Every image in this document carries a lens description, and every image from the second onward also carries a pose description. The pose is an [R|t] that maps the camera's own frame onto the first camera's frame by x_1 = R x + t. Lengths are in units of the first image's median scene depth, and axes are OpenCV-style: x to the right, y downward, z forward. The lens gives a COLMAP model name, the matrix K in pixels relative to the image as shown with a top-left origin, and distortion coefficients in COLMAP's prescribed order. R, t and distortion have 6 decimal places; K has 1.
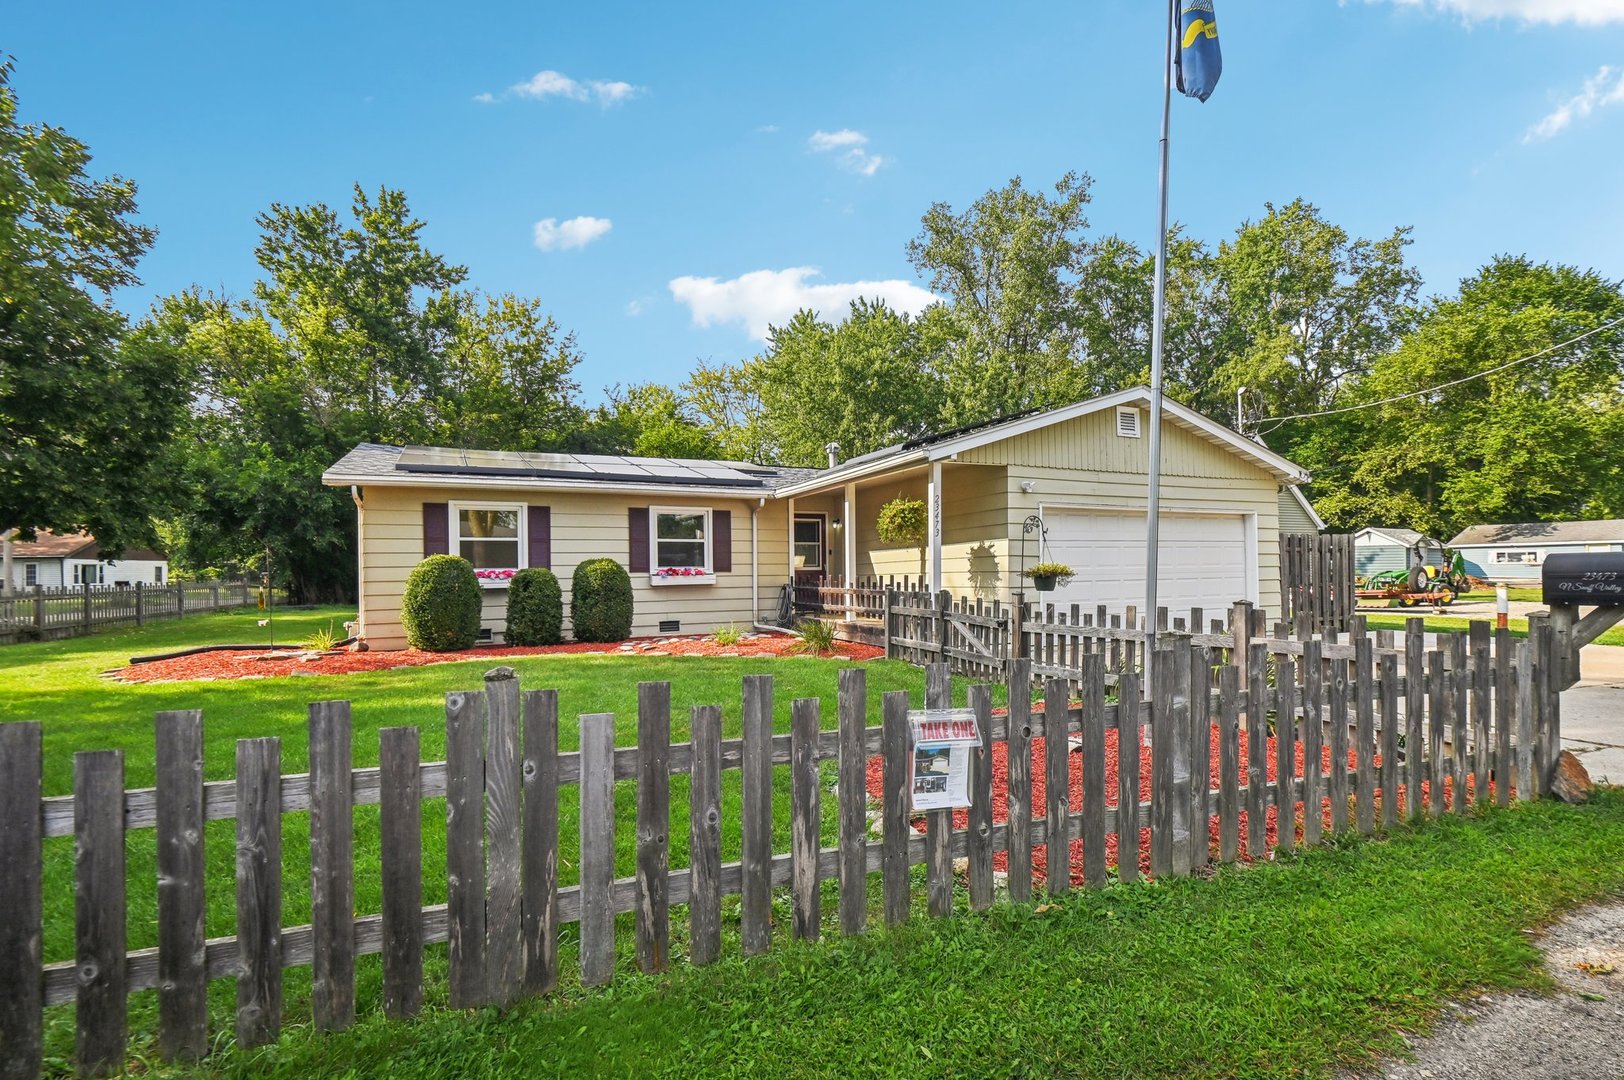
lens RADIAL K [[766.2, 0, 838.8], [0, 766.2, 593.1], [0, 0, 1]] dist [-0.001103, -0.004721]
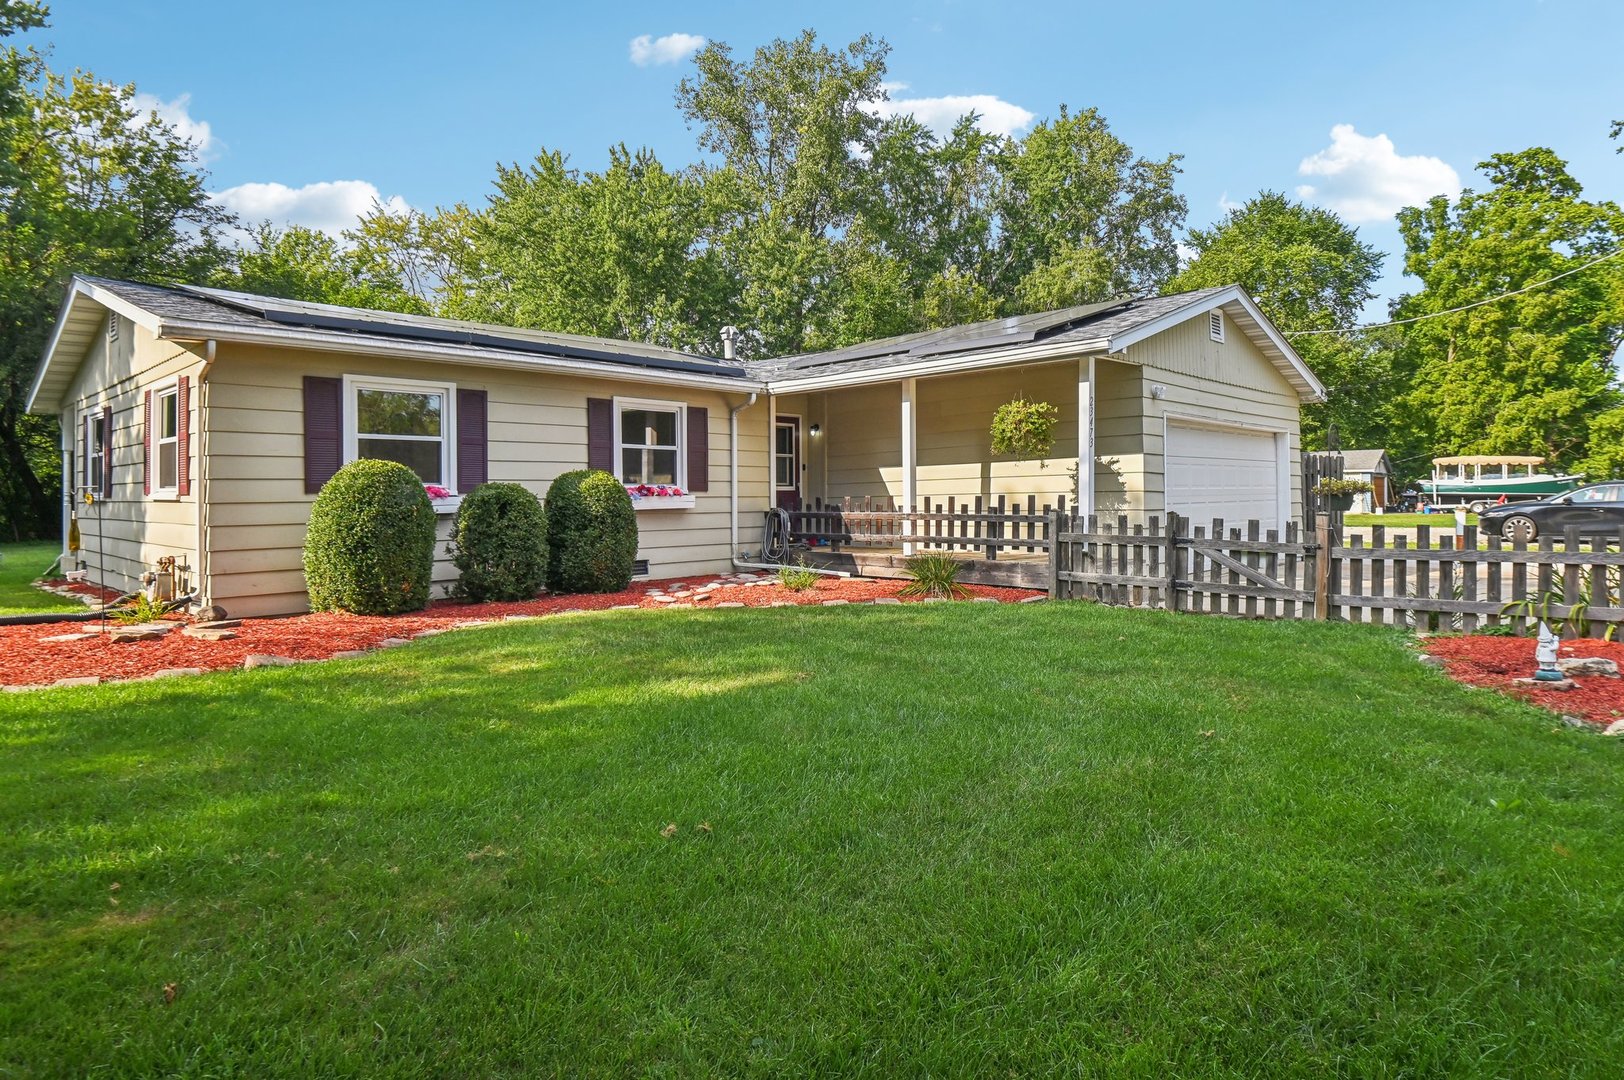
lens RADIAL K [[932.9, 0, 824.0], [0, 932.9, 525.9], [0, 0, 1]] dist [-0.011741, -0.006518]
pose [[0.931137, -0.007845, 0.364586, -0.156117], [0.007680, 0.999969, 0.001901, 0.001850], [-0.364589, 0.001030, 0.931168, 0.055139]]
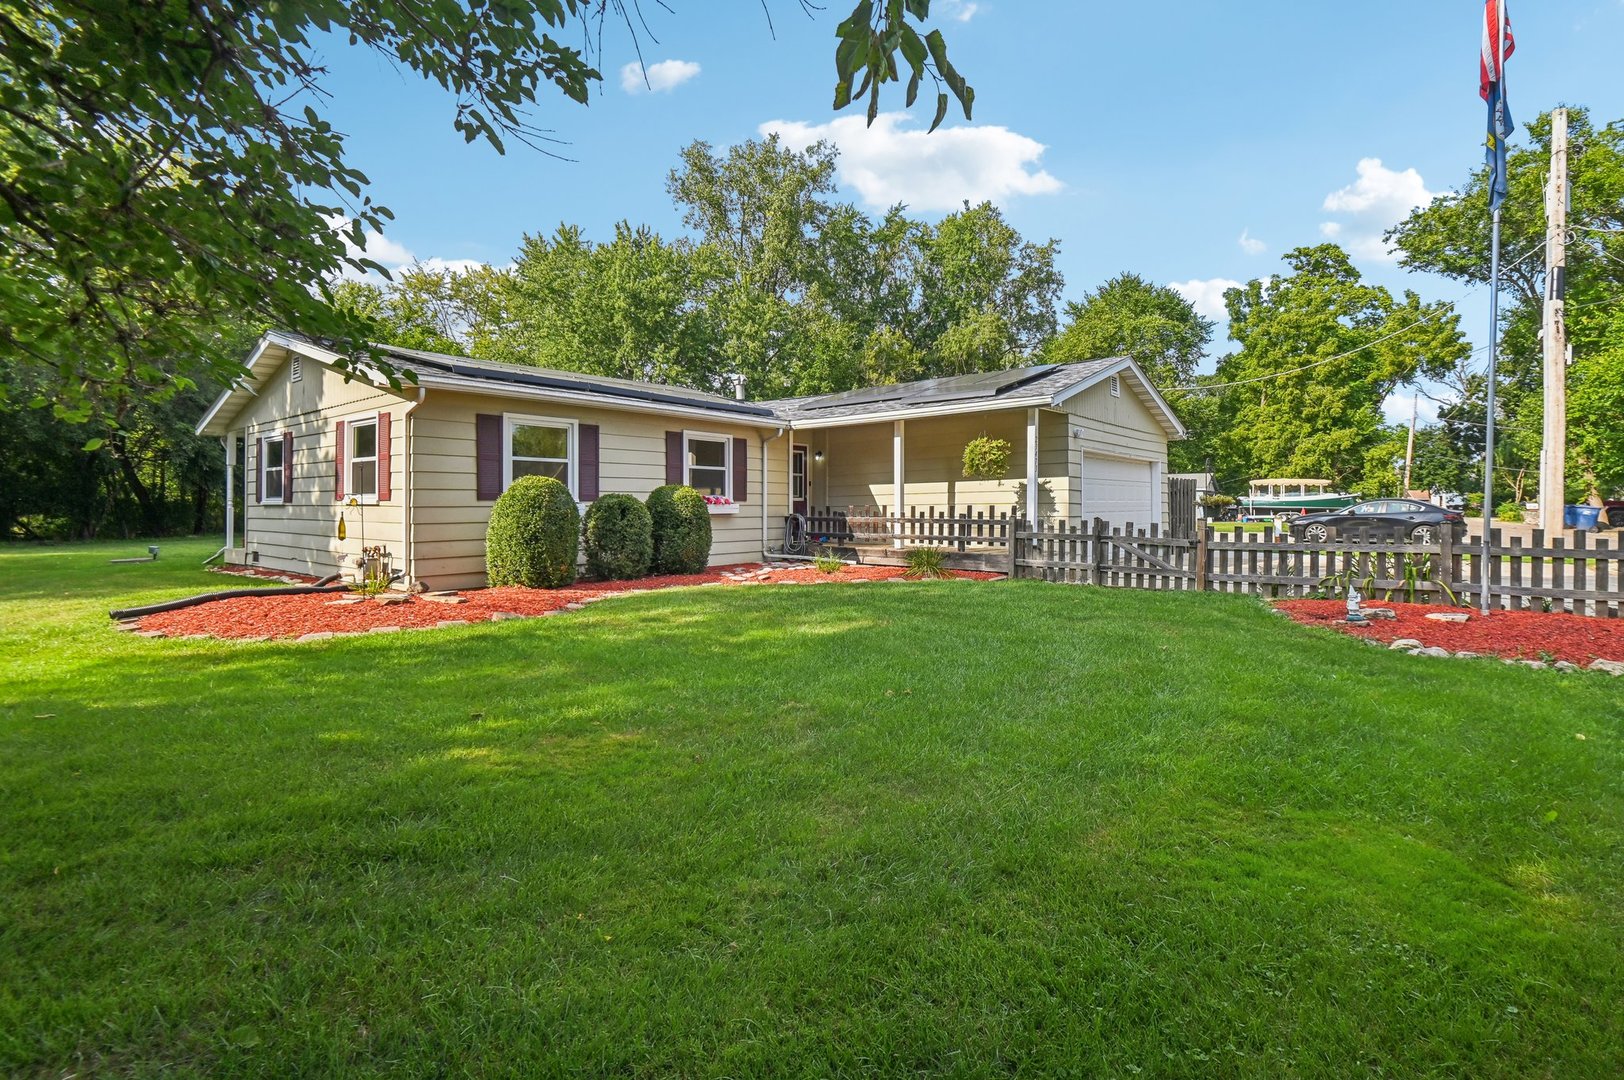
lens RADIAL K [[766.2, 0, 817.6], [0, 766.2, 529.7], [0, 0, 1]] dist [-0.001103, -0.004721]
pose [[0.901381, -0.003046, 0.433016, -0.208993], [0.003126, 0.999995, 0.000527, 0.003684], [-0.433015, 0.000879, 0.901386, 0.030542]]
